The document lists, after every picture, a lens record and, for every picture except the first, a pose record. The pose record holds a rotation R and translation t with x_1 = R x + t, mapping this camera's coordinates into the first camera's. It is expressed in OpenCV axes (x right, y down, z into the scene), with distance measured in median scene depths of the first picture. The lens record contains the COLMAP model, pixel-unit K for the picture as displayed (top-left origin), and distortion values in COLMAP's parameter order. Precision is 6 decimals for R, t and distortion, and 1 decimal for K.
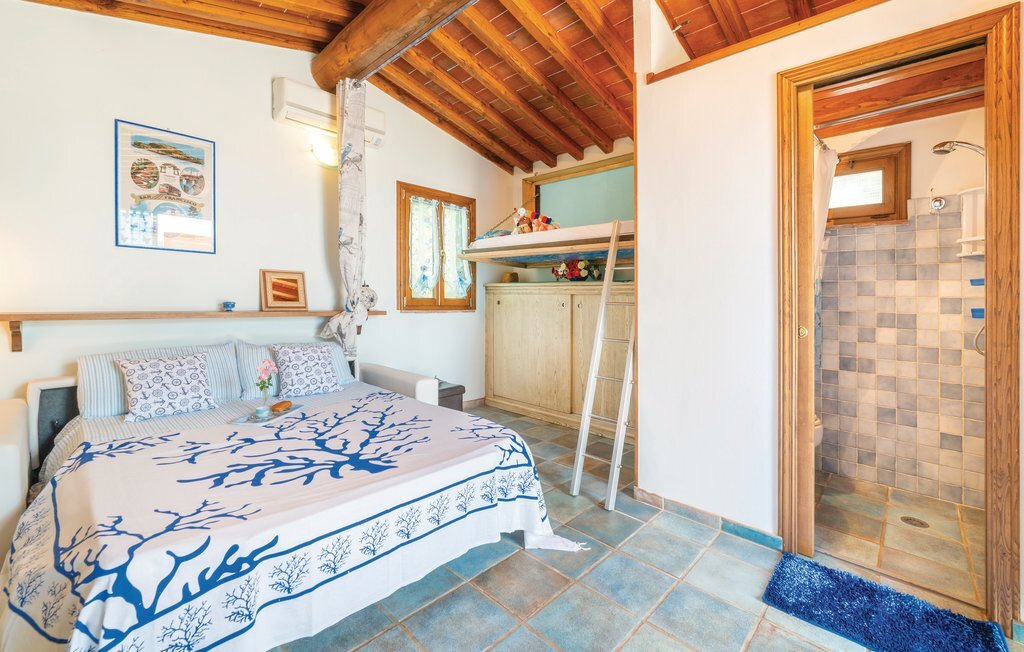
lens RADIAL K [[426.6, 0, 533.1], [0, 426.6, 309.6], [0, 0, 1]] dist [-0.000432, 0.000114]
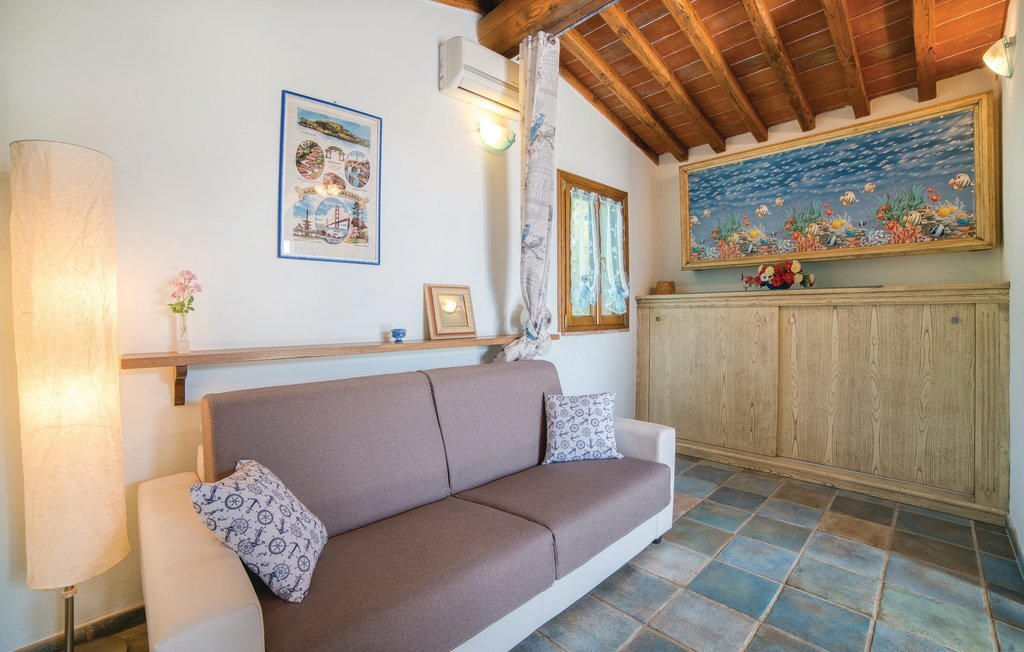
lens RADIAL K [[426.2, 0, 511.5], [0, 426.2, 316.1], [0, 0, 1]] dist [-0.087367, 0.000102]
pose [[0.996229, -0.027325, -0.082350, -0.419195], [0.025824, 0.999482, -0.019229, -0.019025], [0.082832, 0.017029, 0.996418, 0.261529]]
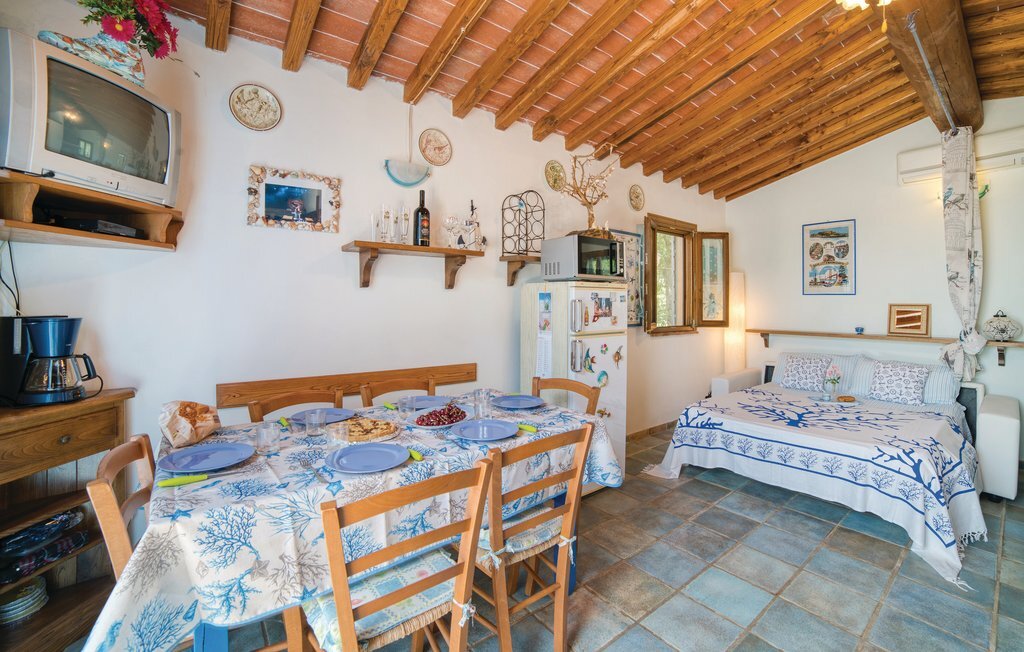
lens RADIAL K [[414.2, 0, 493.9], [0, 414.2, 300.7], [0, 0, 1]] dist [-0.040945, 0.000156]
pose [[-0.206229, -0.026699, -0.978139, 0.784445], [-0.035617, 0.999170, -0.019764, -0.033719], [0.977855, 0.030763, -0.207009, 0.057957]]
